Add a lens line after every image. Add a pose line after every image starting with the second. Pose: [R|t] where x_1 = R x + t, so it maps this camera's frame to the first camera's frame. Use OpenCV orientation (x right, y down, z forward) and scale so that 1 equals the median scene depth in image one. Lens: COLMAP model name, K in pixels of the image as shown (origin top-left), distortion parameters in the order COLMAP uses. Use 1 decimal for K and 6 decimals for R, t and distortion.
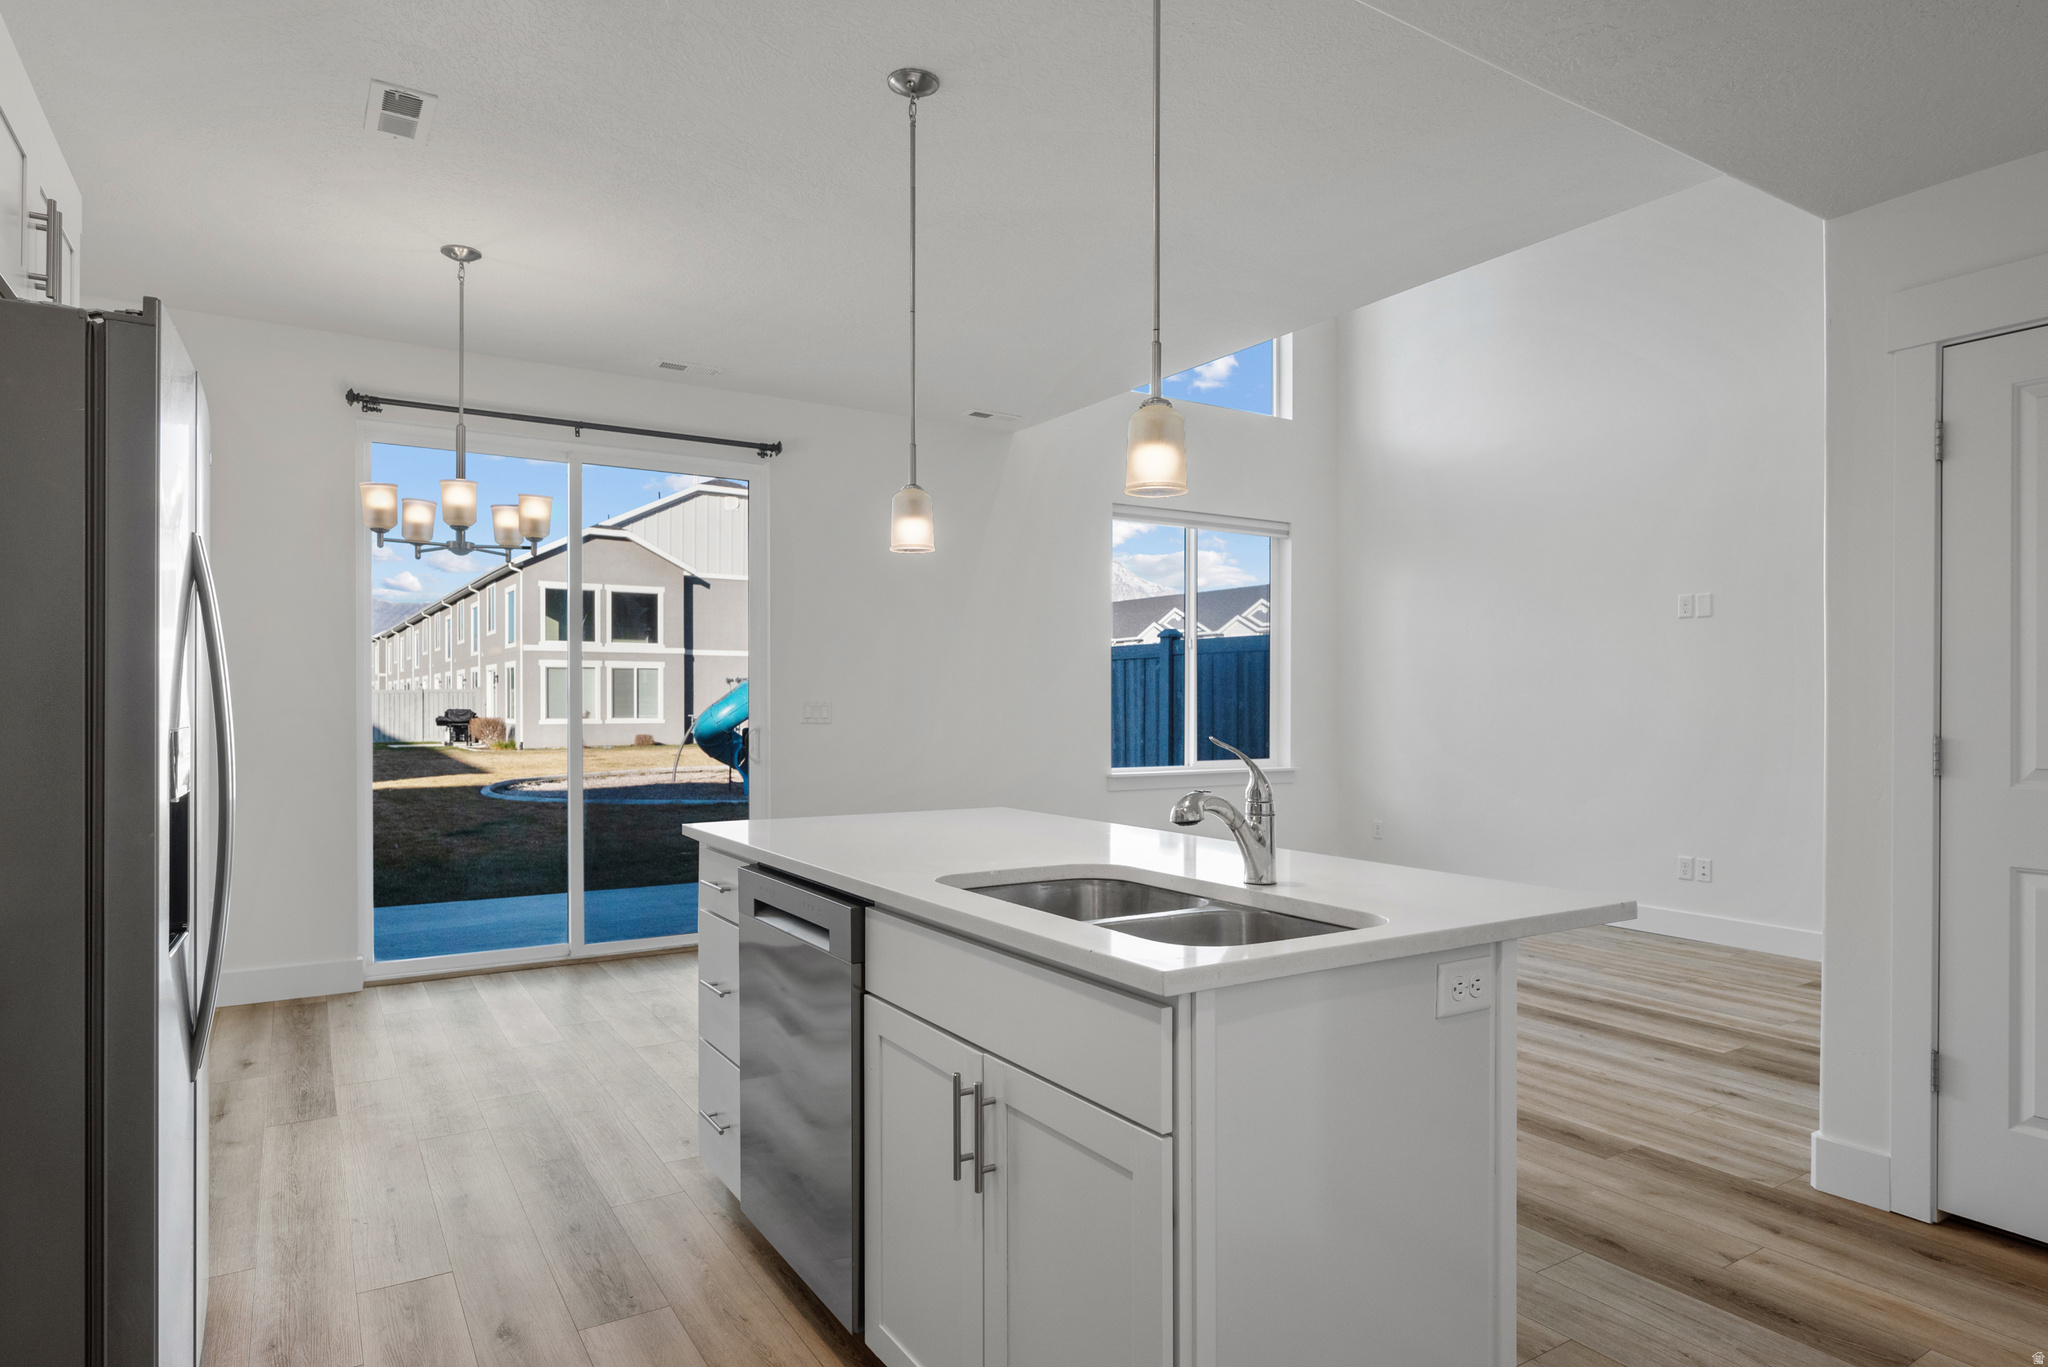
lens RADIAL K [[1134.9, 0, 1043.0], [0, 1134.9, 701.5], [0, 0, 1]] dist [0.007761, 0.000780]
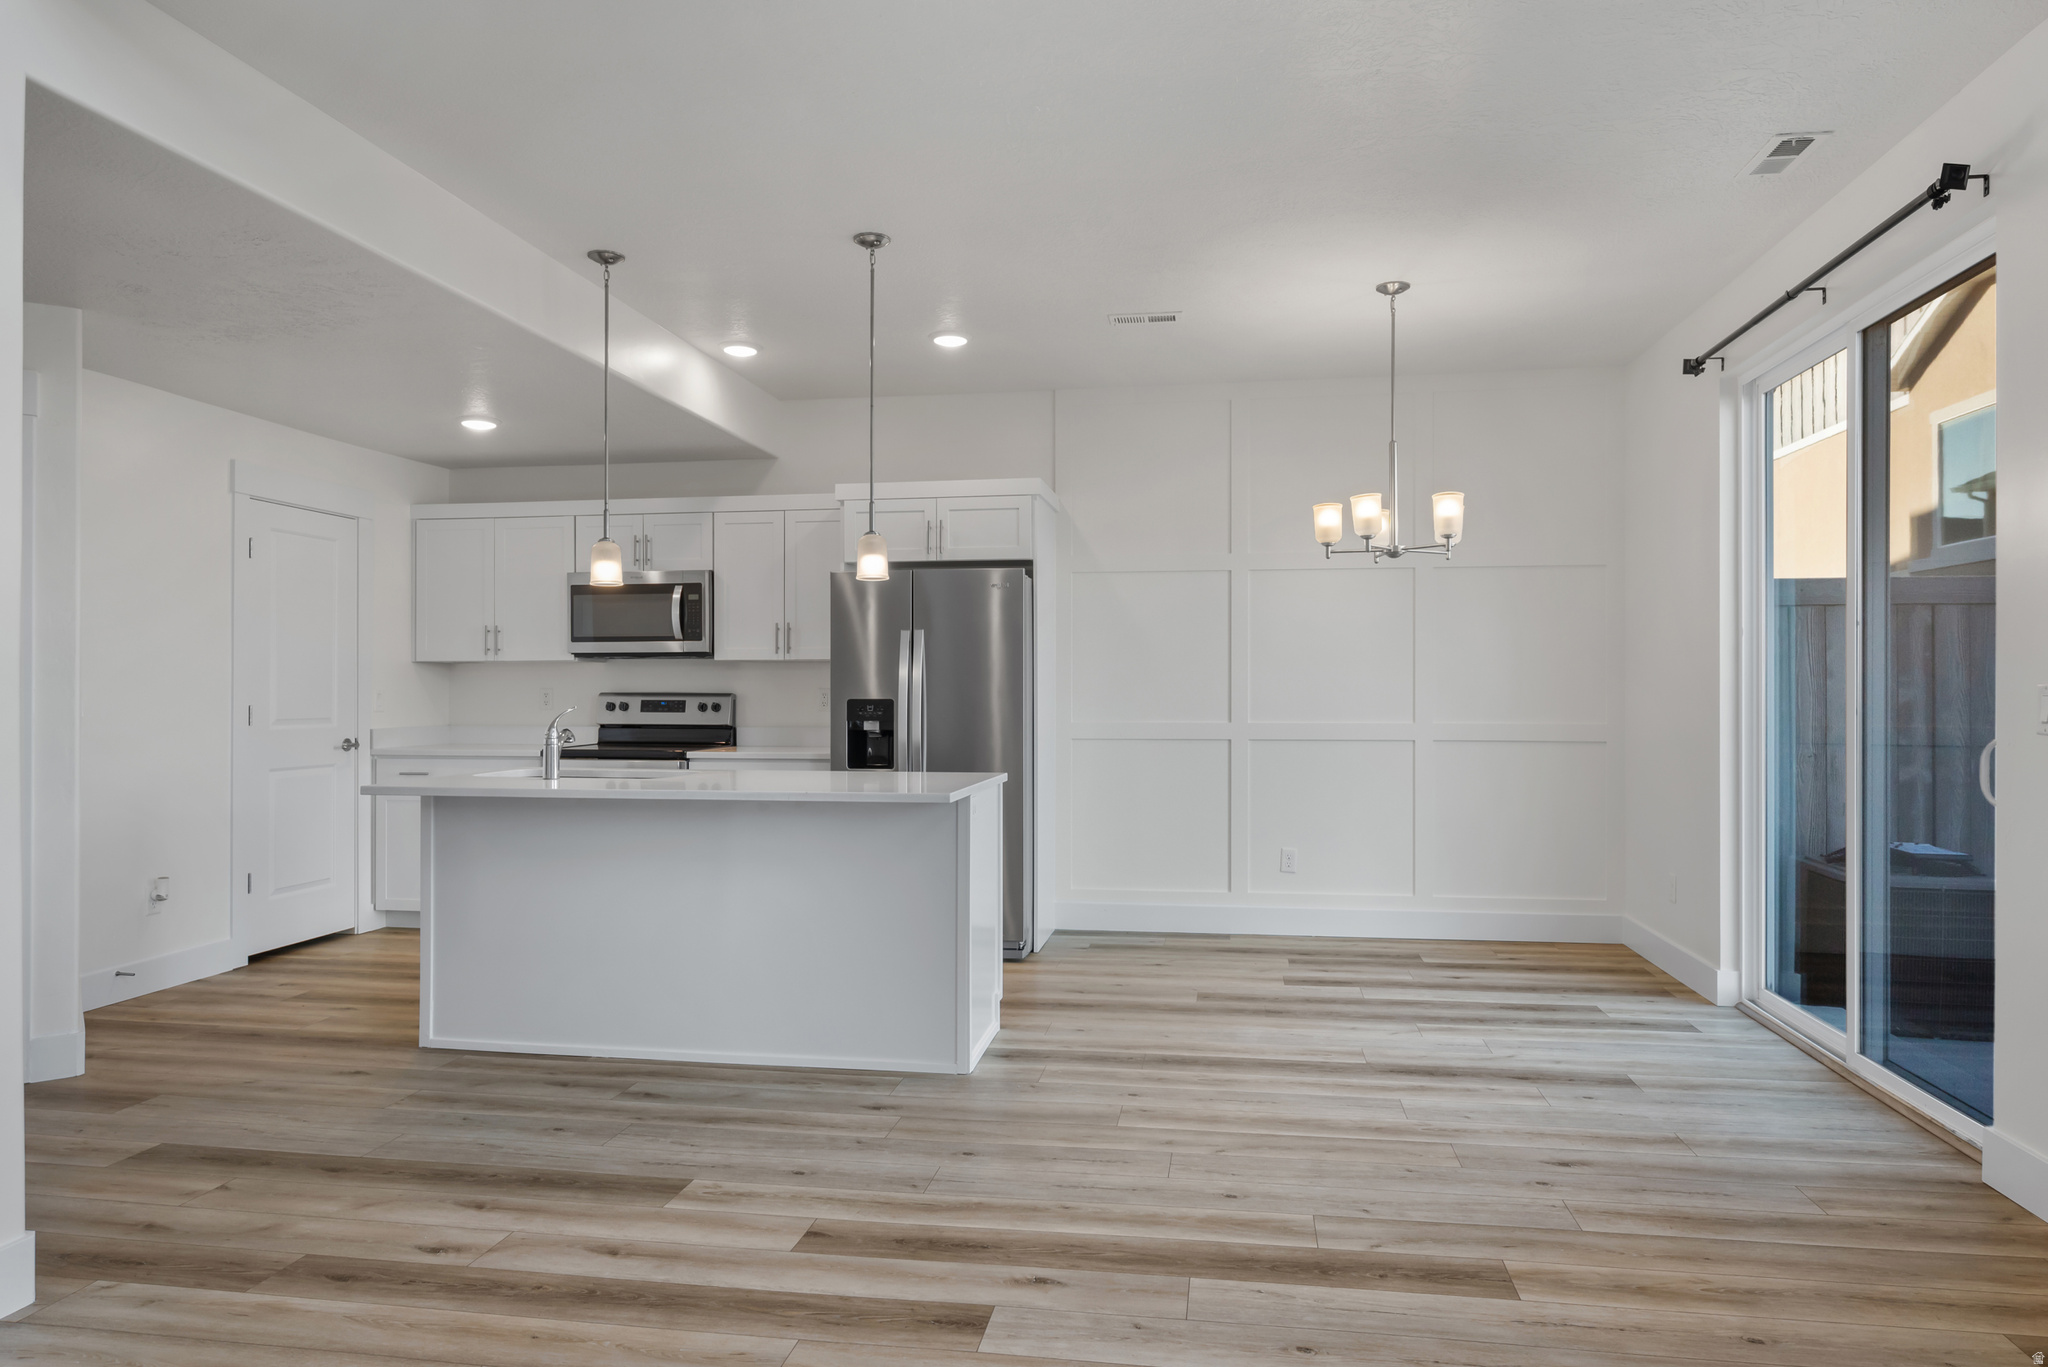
lens RADIAL K [[1265.8, 0, 1032.5], [0, 1265.8, 689.7], [0, 0, 1]] dist [0.002590, 0.000091]
pose [[-0.662543, -0.003702, -0.749015, 0.709408], [0.000461, 0.999986, -0.005351, 0.008294], [0.749024, -0.003890, -0.662532, 1.697910]]
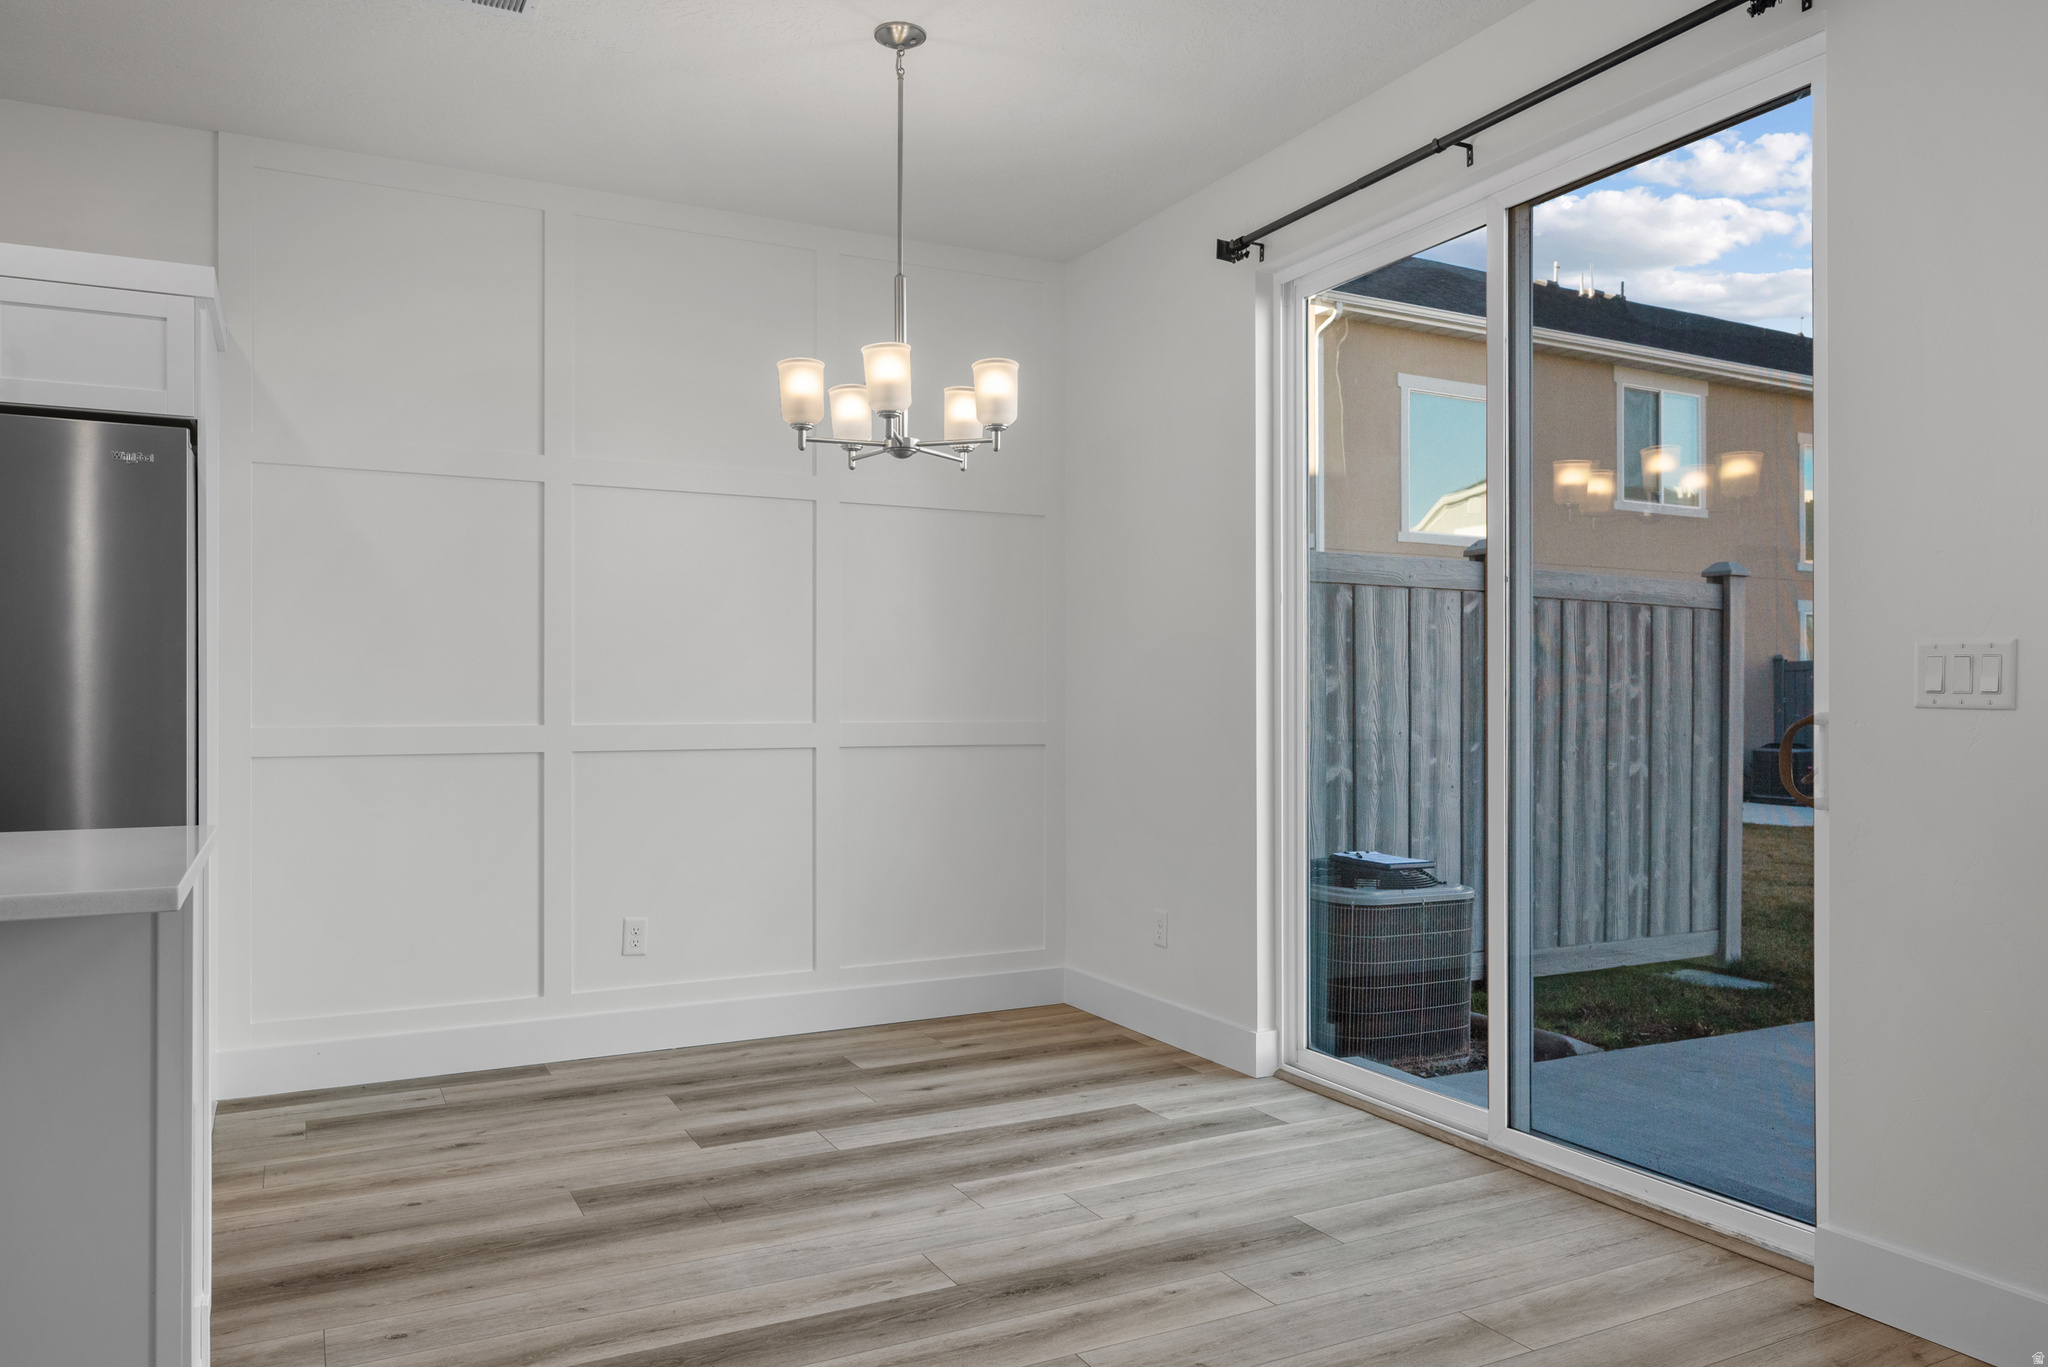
lens RADIAL K [[1421.7, 0, 1028.4], [0, 1421.7, 695.8], [0, 0, 1]] dist [-0.002318, 0.006140]
pose [[-0.088123, -0.009435, -0.996065, 0.401146], [0.004062, 0.999943, -0.009831, 0.033184], [0.996101, -0.004912, -0.088079, 1.264230]]
